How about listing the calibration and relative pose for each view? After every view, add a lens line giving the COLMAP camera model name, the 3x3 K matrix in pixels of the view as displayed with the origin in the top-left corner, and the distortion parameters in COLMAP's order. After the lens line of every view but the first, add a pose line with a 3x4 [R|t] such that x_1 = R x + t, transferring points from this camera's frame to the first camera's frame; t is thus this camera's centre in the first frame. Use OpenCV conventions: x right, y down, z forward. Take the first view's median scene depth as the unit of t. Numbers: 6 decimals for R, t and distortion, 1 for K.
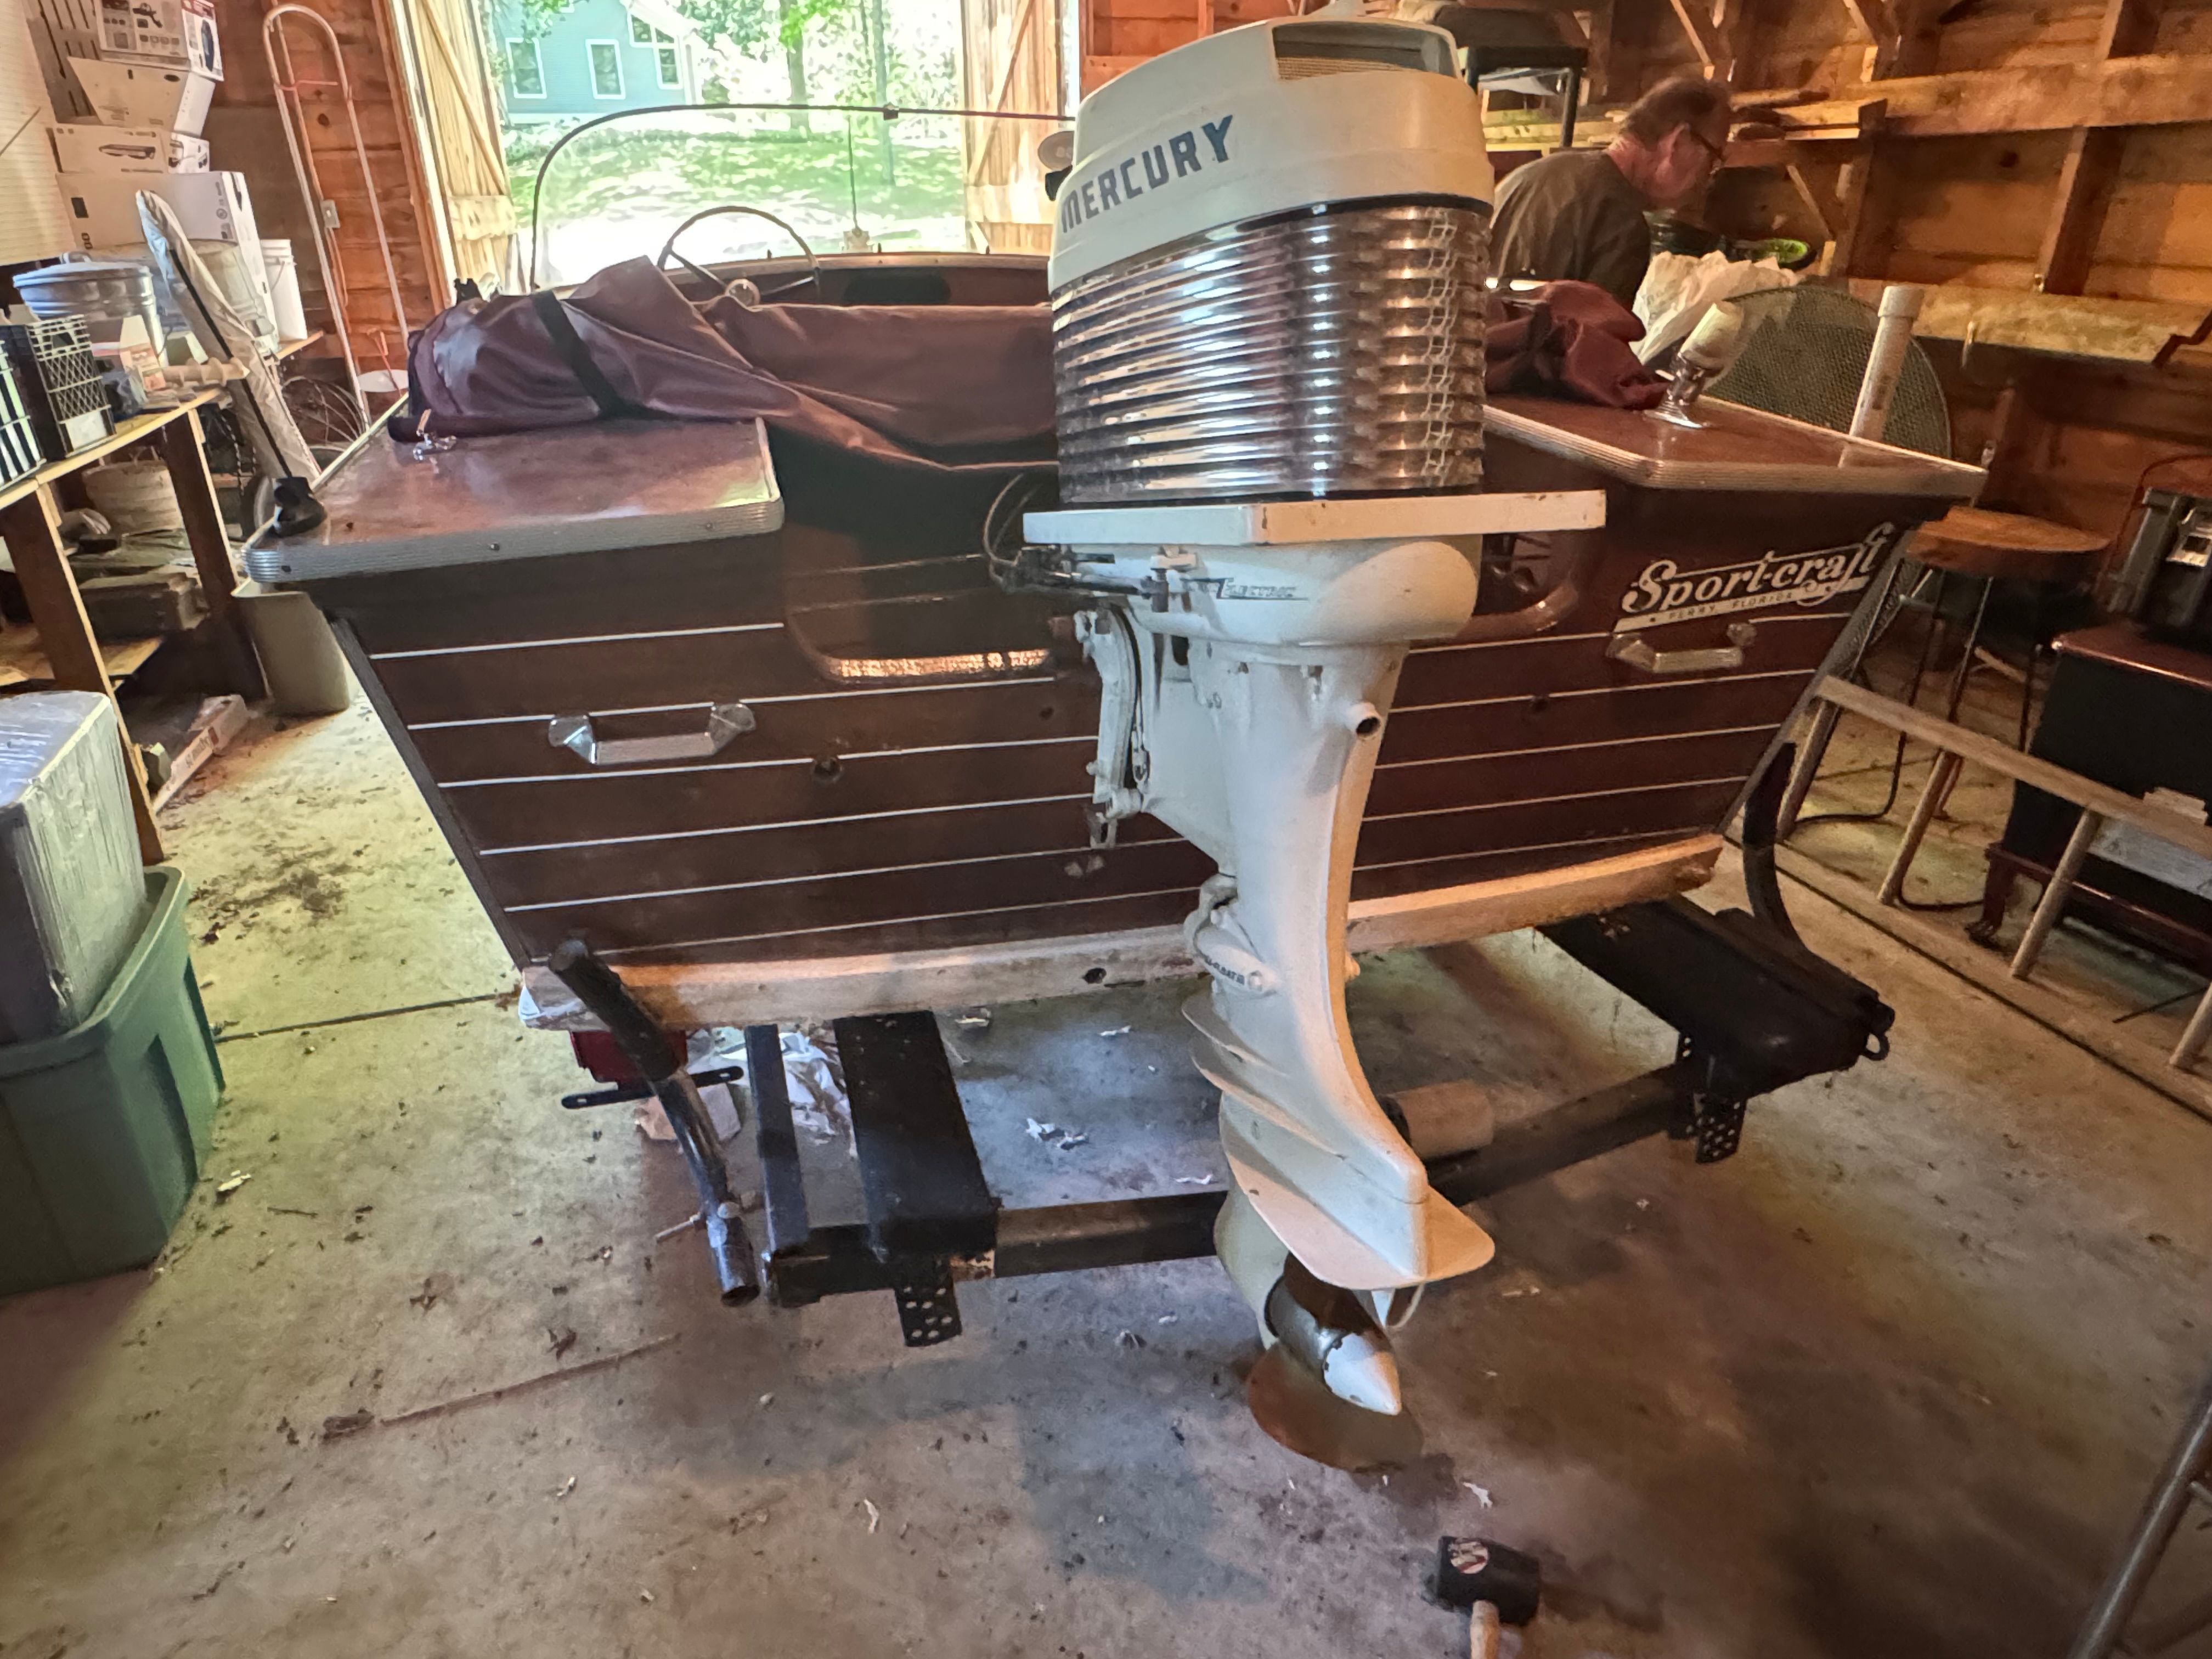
lens RADIAL K [[1376.6, 0, 1076.8], [0, 1376.6, 837.2], [0, 0, 1]] dist [-0.008475, 0.002585]
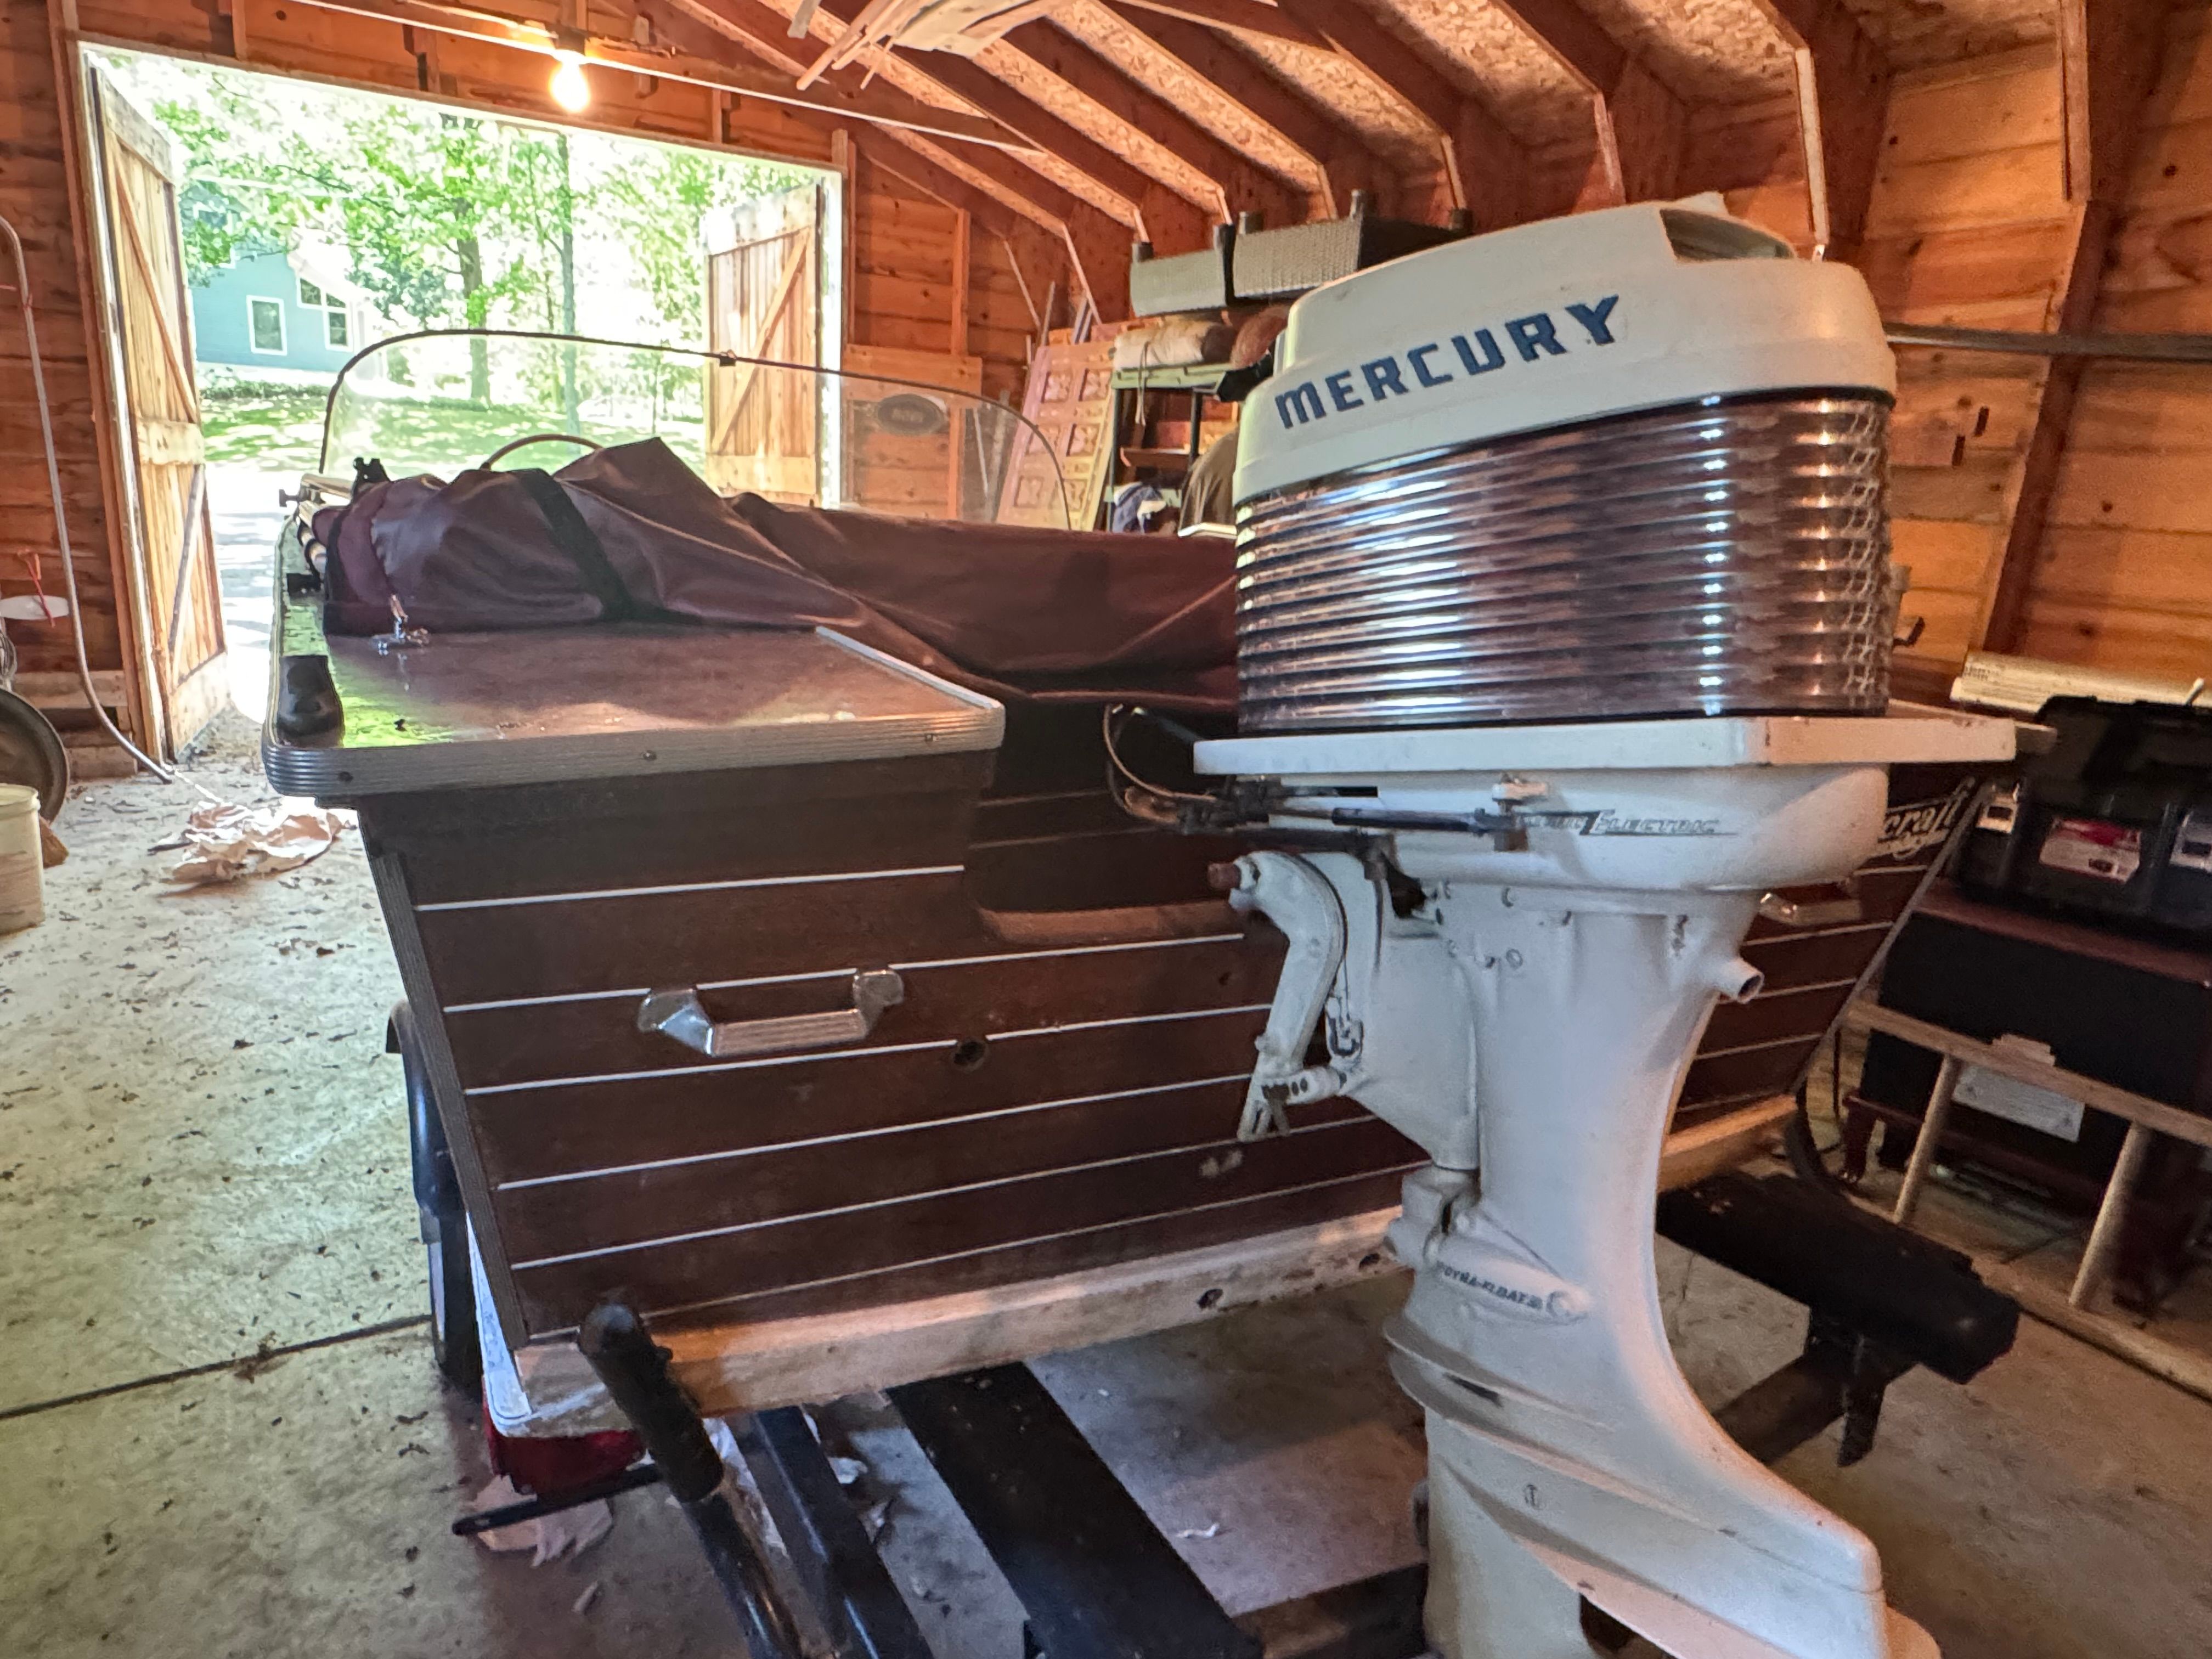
lens RADIAL K [[1376.6, 0, 1086.6], [0, 1376.6, 832.0], [0, 0, 1]] dist [-0.008475, 0.002585]
pose [[0.970606, 0.011342, 0.240406, -0.177196], [0.035966, 0.980837, -0.191483, -0.012104], [-0.237971, 0.194501, 0.951598, 0.126953]]
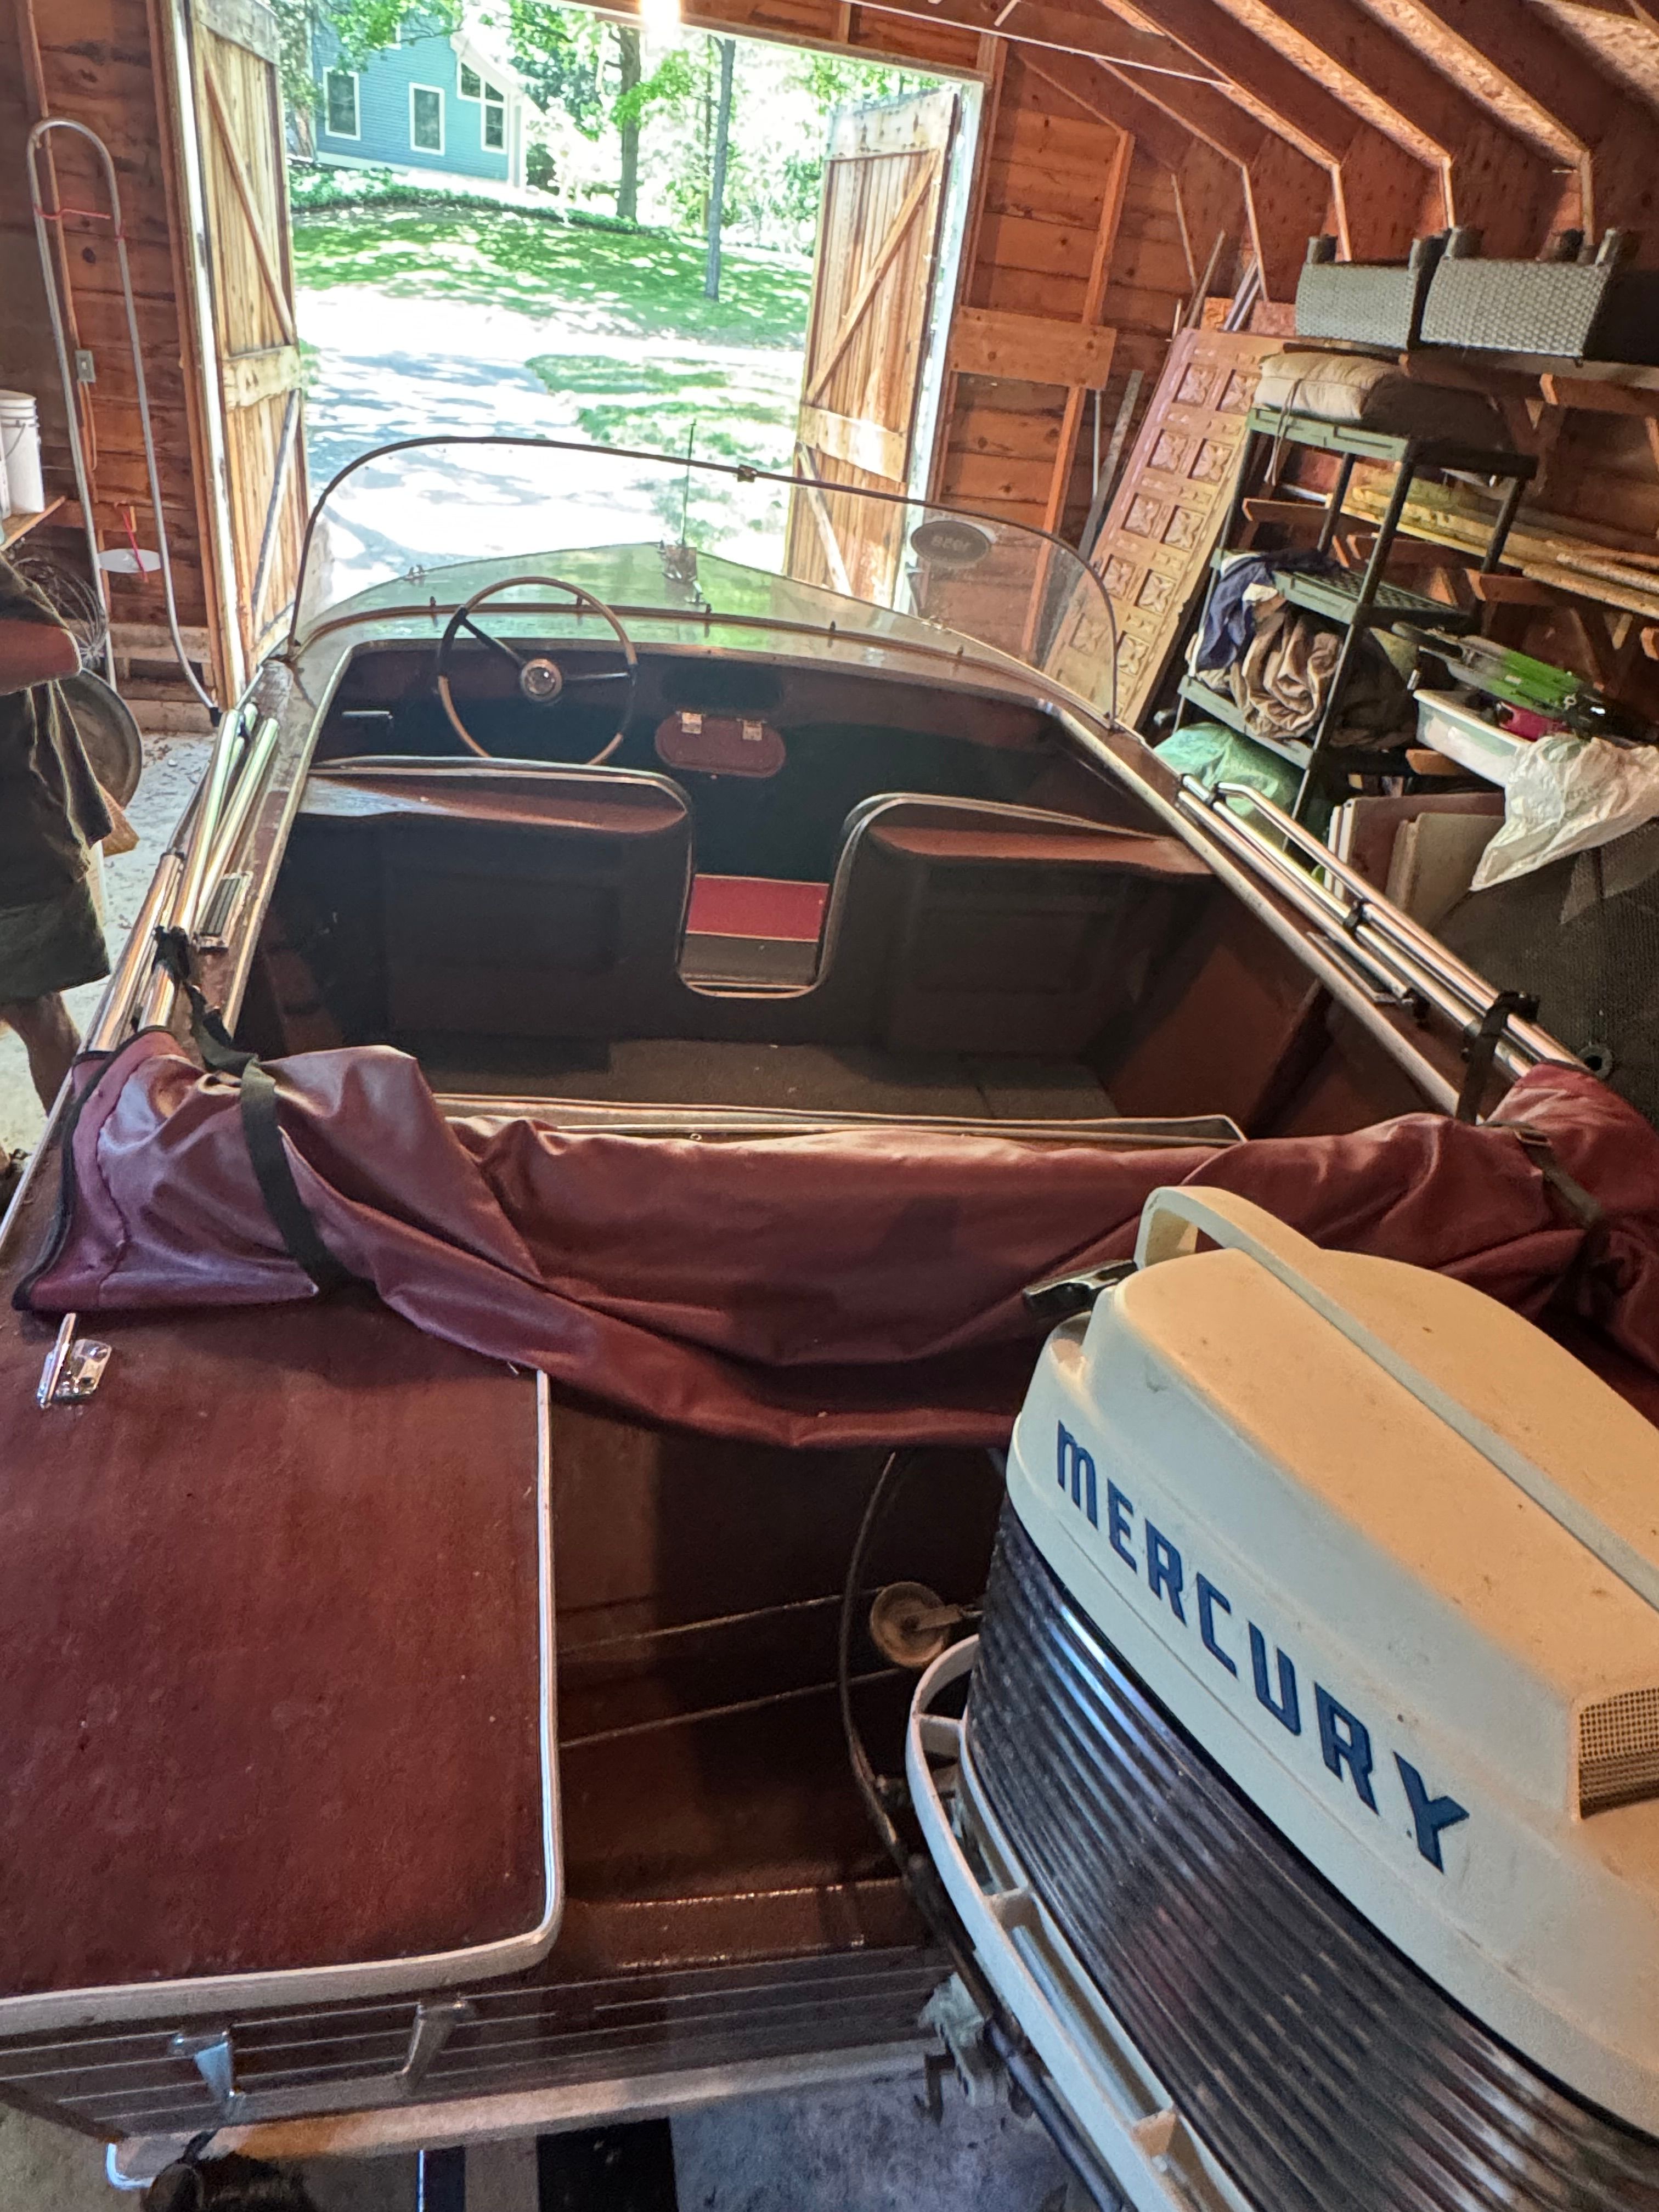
lens RADIAL K [[1376.6, 0, 830.4], [0, 1376.6, 1100.5], [0, 0, 1]] dist [-0.008475, 0.002585]
pose [[0.988765, 0.146063, 0.031764, -0.083125], [-0.148190, 0.985689, 0.080354, -0.337345], [-0.019573, -0.084158, 0.996260, 0.198086]]
